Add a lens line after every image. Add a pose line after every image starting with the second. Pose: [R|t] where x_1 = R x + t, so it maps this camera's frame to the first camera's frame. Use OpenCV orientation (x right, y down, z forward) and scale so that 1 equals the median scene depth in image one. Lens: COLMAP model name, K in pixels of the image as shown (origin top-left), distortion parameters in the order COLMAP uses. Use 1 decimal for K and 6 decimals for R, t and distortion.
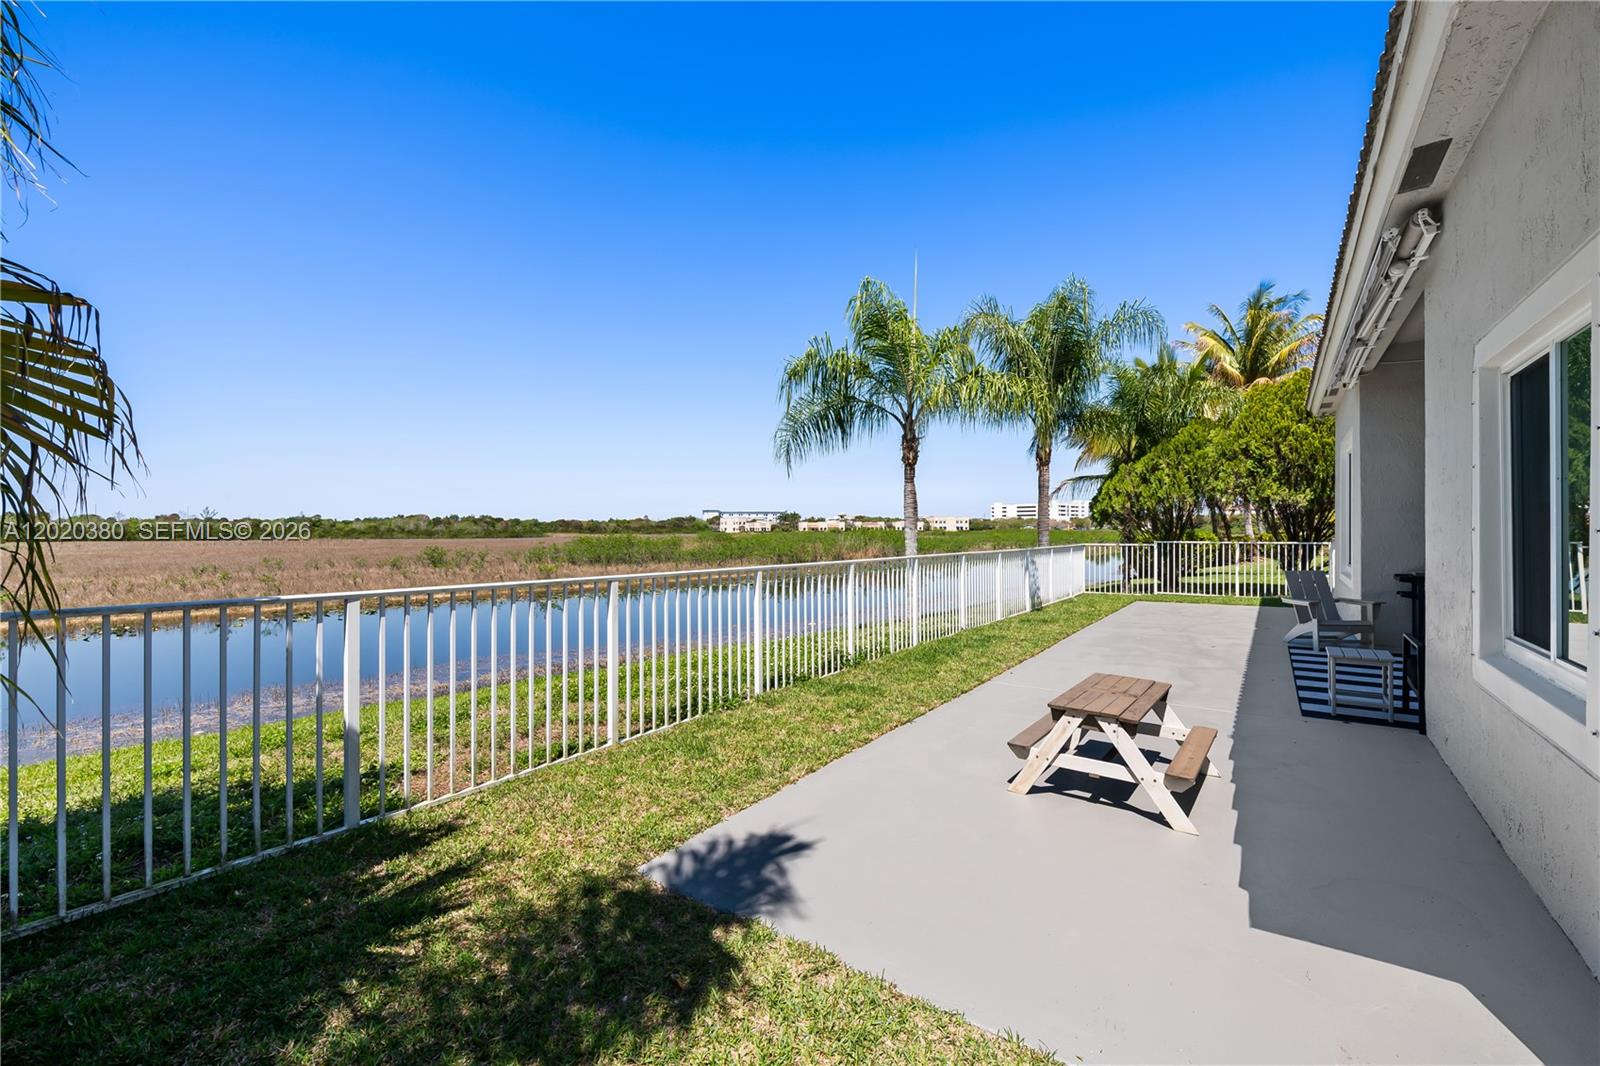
lens RADIAL K [[641.7, 0, 810.3], [0, 641.7, 533.6], [0, 0, 1]] dist [-0.001489, -0.001183]
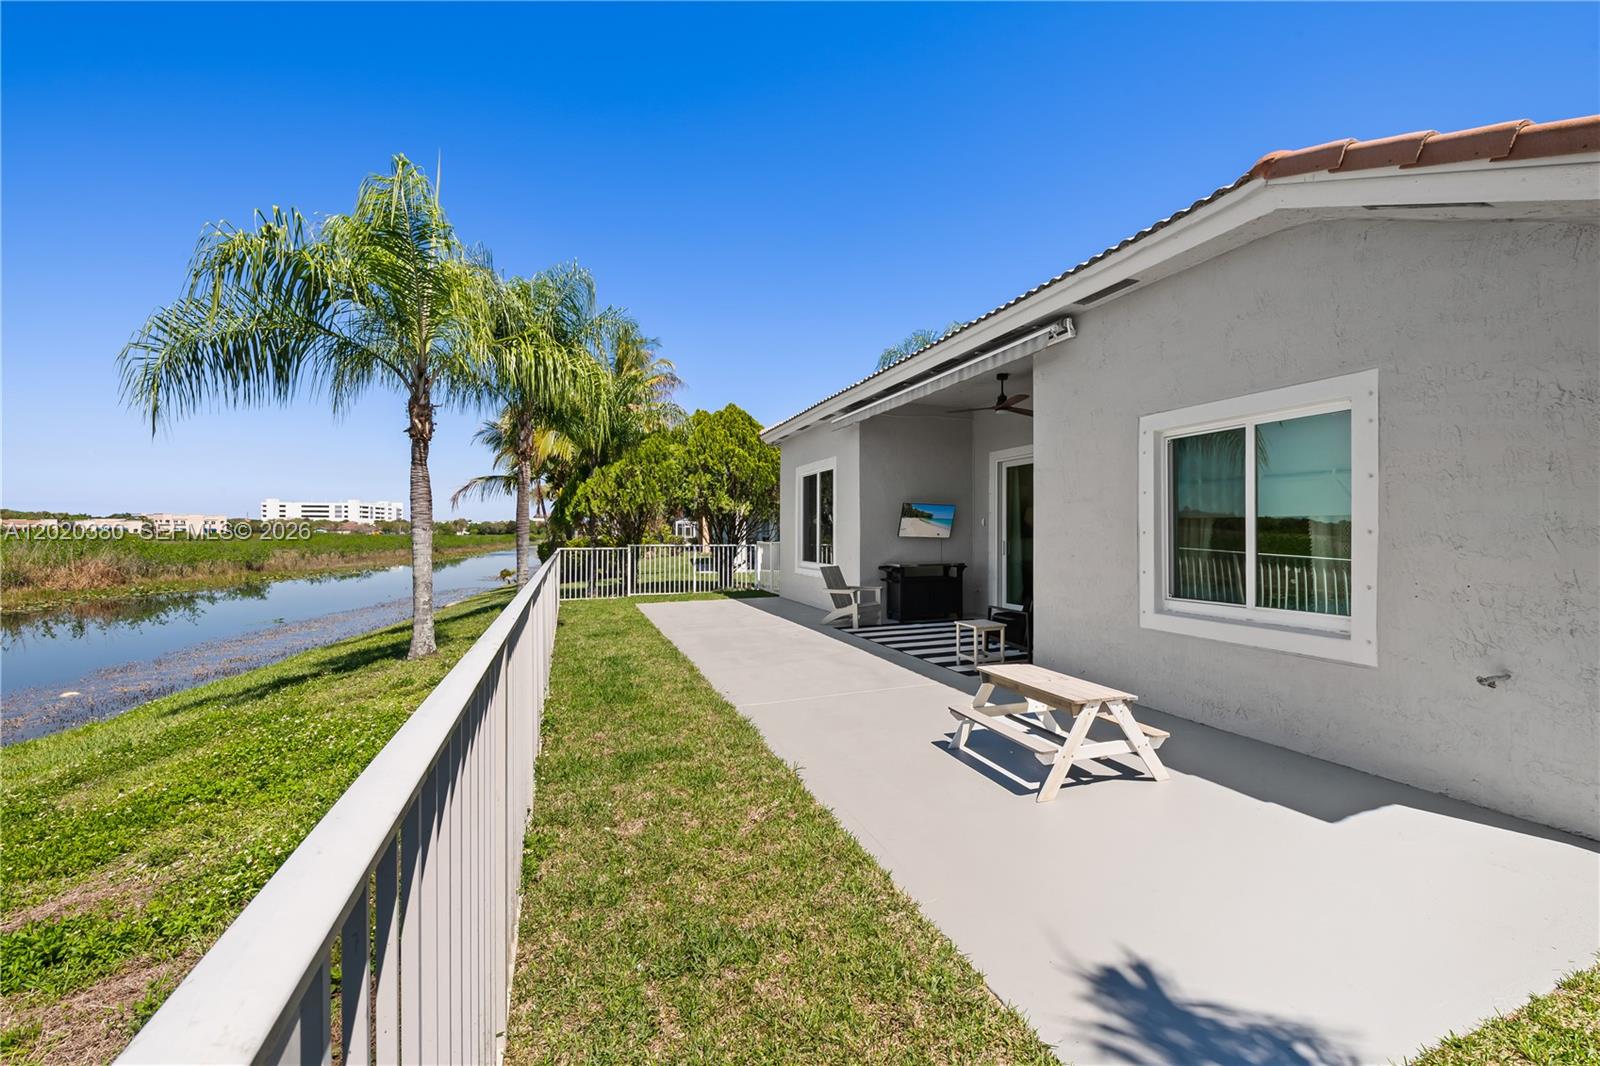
lens RADIAL K [[641.7, 0, 806.3], [0, 641.7, 529.2], [0, 0, 1]] dist [-0.001489, -0.001183]
pose [[0.542609, 0.014344, 0.839863, -0.196267], [-0.001845, 0.999872, -0.015885, 0.003163], [-0.839983, 0.007069, 0.542567, 0.221349]]
